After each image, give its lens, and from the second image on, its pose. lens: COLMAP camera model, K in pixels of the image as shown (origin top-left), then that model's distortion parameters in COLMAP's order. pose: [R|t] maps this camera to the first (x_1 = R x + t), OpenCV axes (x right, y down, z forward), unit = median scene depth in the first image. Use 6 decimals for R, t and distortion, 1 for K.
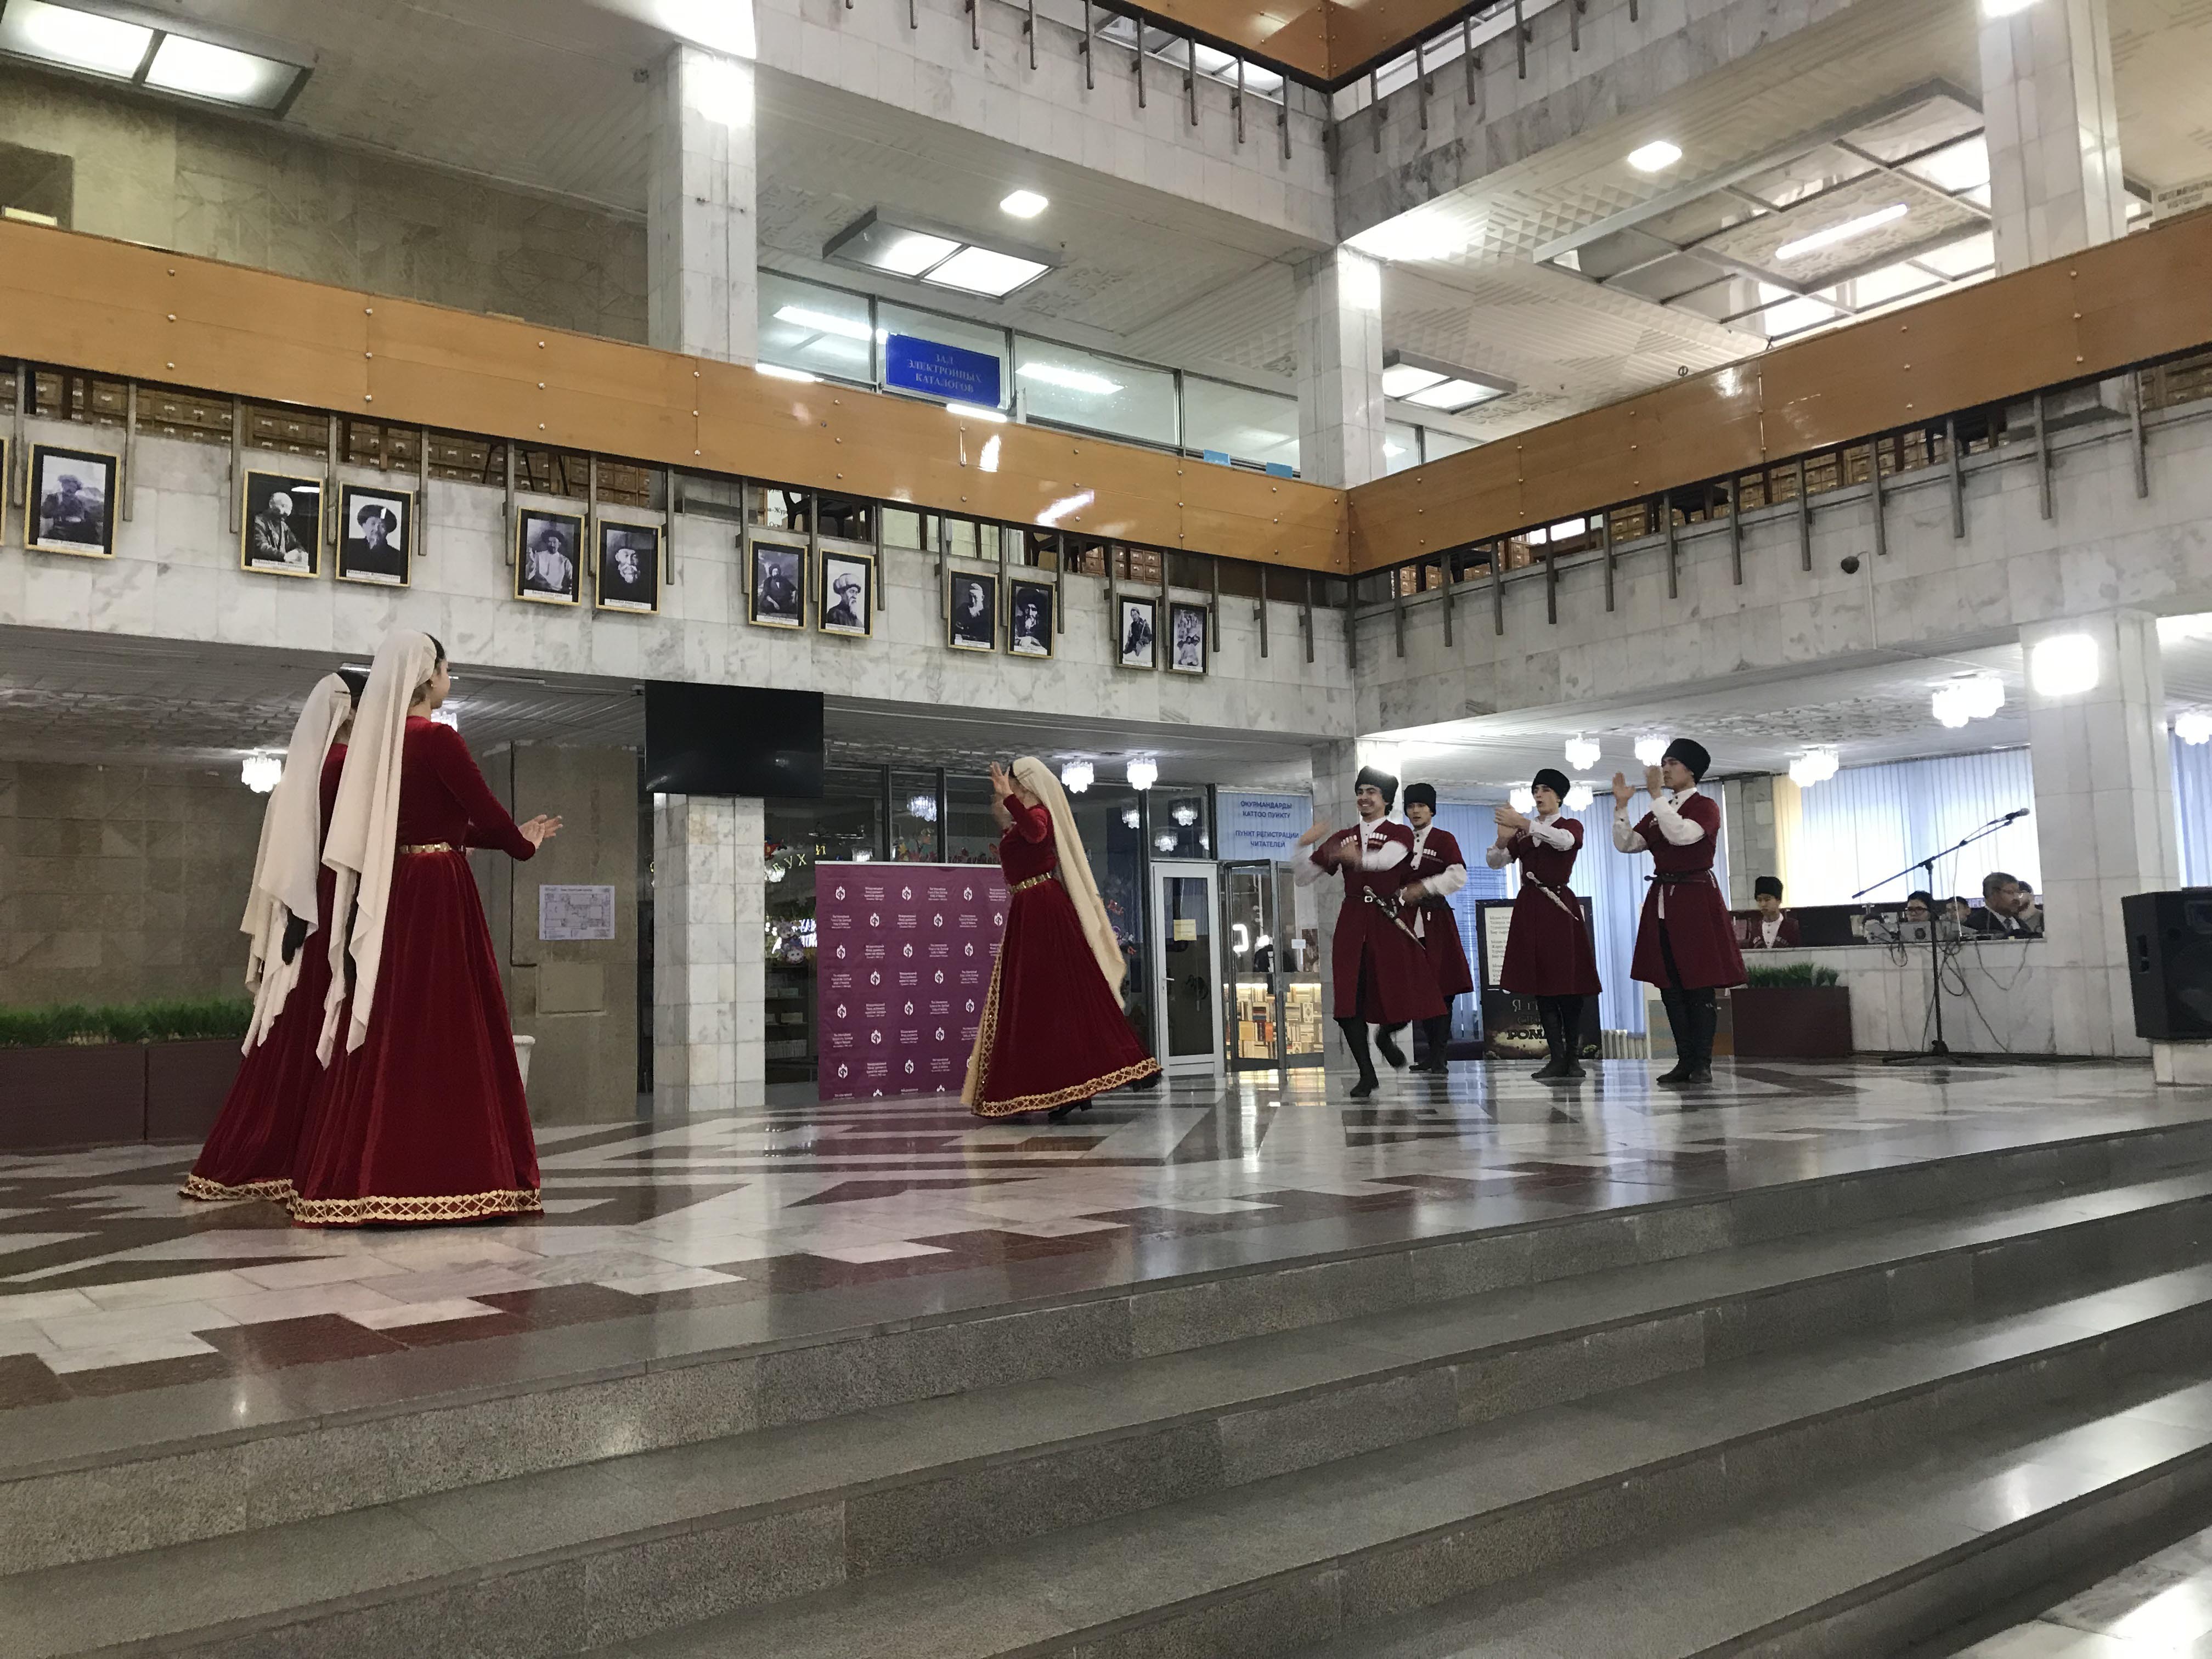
lens RADIAL K [[1808.8, 0, 1049.3], [0, 1808.8, 832.6], [0, 0, 1]] dist [0.043456, -0.055968]
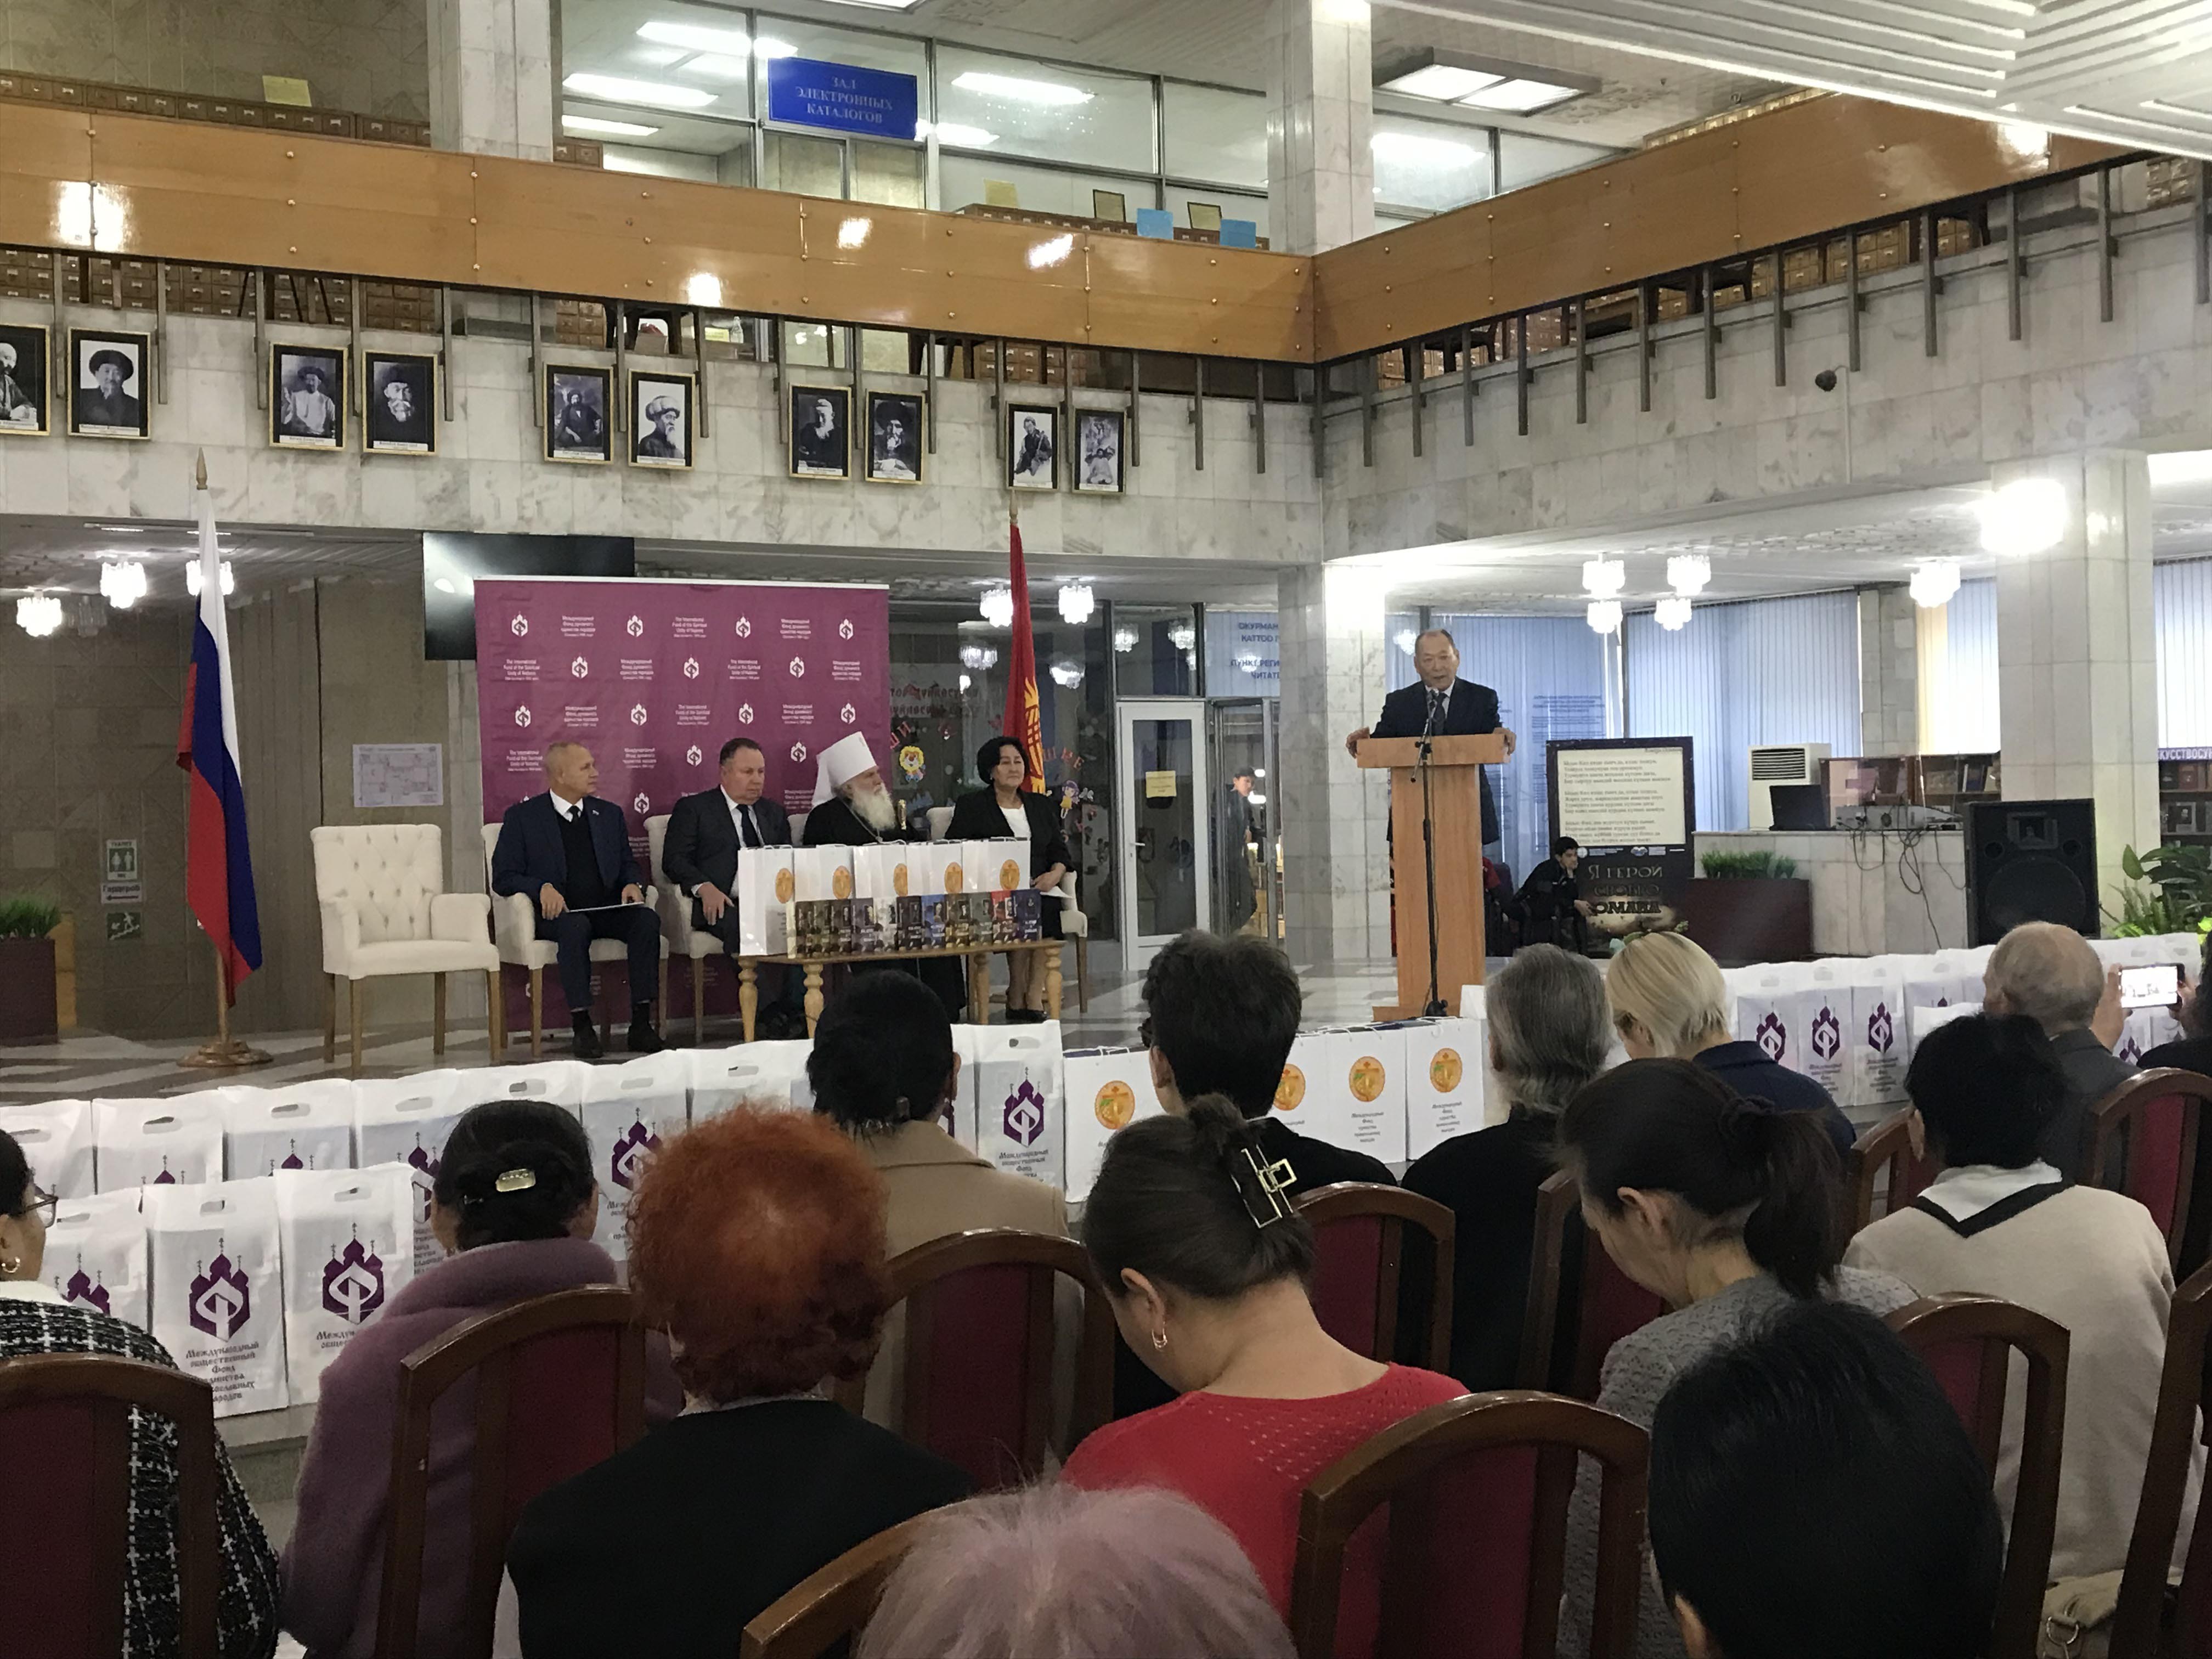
lens RADIAL K [[2654.6, 0, 1101.6], [0, 2654.6, 837.4], [0, 0, 1]] dist [0.034475, 0.000000]
pose [[0.996228, 0.004781, -0.086645, 0.198582], [0.004573, 0.994201, 0.107440, -0.066184], [0.086656, -0.107431, 0.990429, -0.249611]]
